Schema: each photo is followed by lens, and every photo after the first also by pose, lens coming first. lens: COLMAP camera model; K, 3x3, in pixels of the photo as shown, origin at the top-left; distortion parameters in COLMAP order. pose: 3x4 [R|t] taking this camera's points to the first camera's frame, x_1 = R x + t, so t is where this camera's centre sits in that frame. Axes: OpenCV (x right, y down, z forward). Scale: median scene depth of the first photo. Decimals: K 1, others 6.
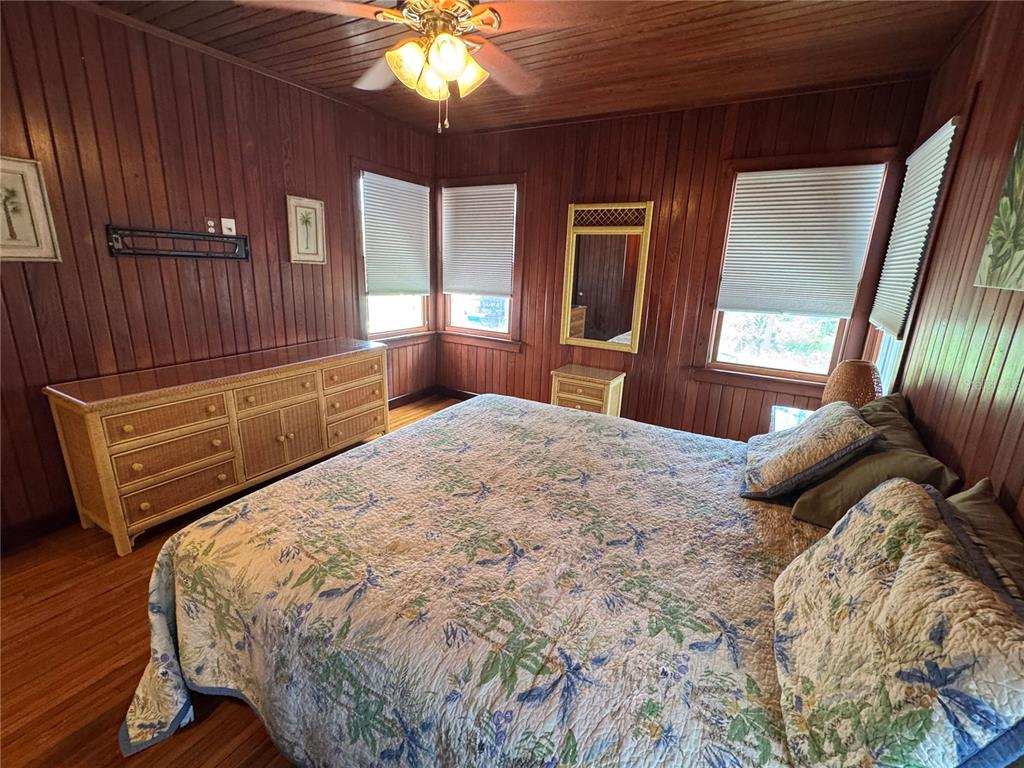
lens RADIAL K [[447.6, 0, 510.6], [0, 447.6, 382.5], [0, 0, 1]] dist [-0.000240, -0.000109]
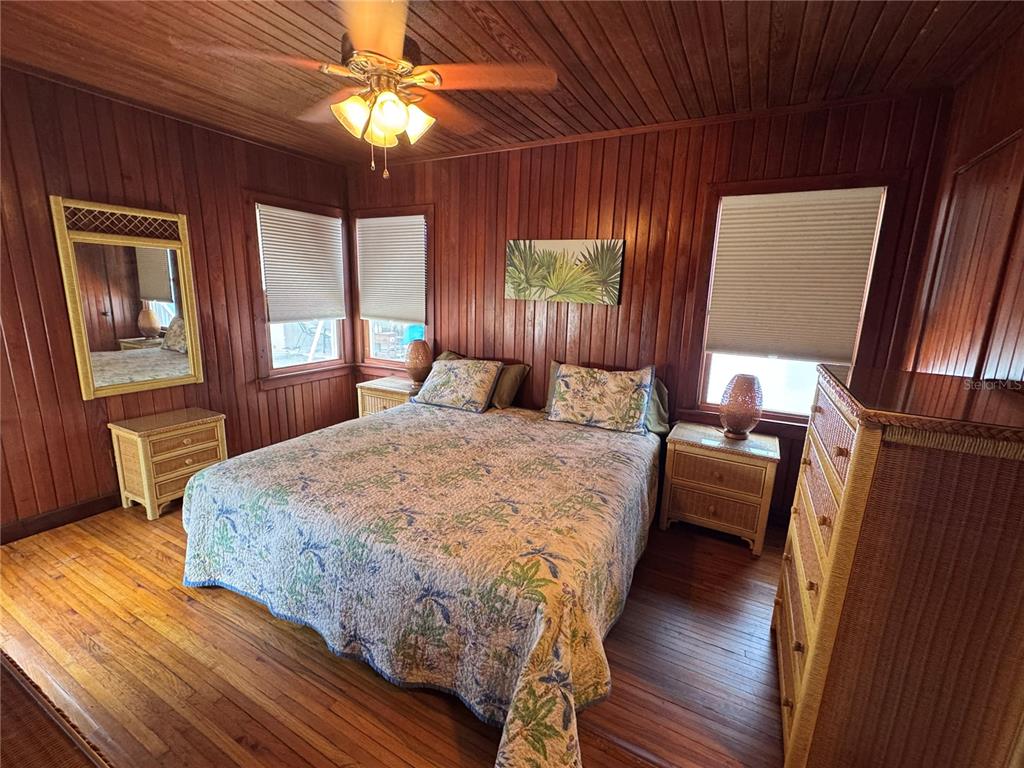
lens RADIAL K [[447.6, 0, 509.1], [0, 447.6, 382.5], [0, 0, 1]] dist [-0.000240, -0.000109]
pose [[-0.031819, -0.238325, 0.970664, -0.981944], [0.228270, 0.943756, 0.239201, -0.223257], [-0.973078, 0.229185, 0.024373, 0.614901]]
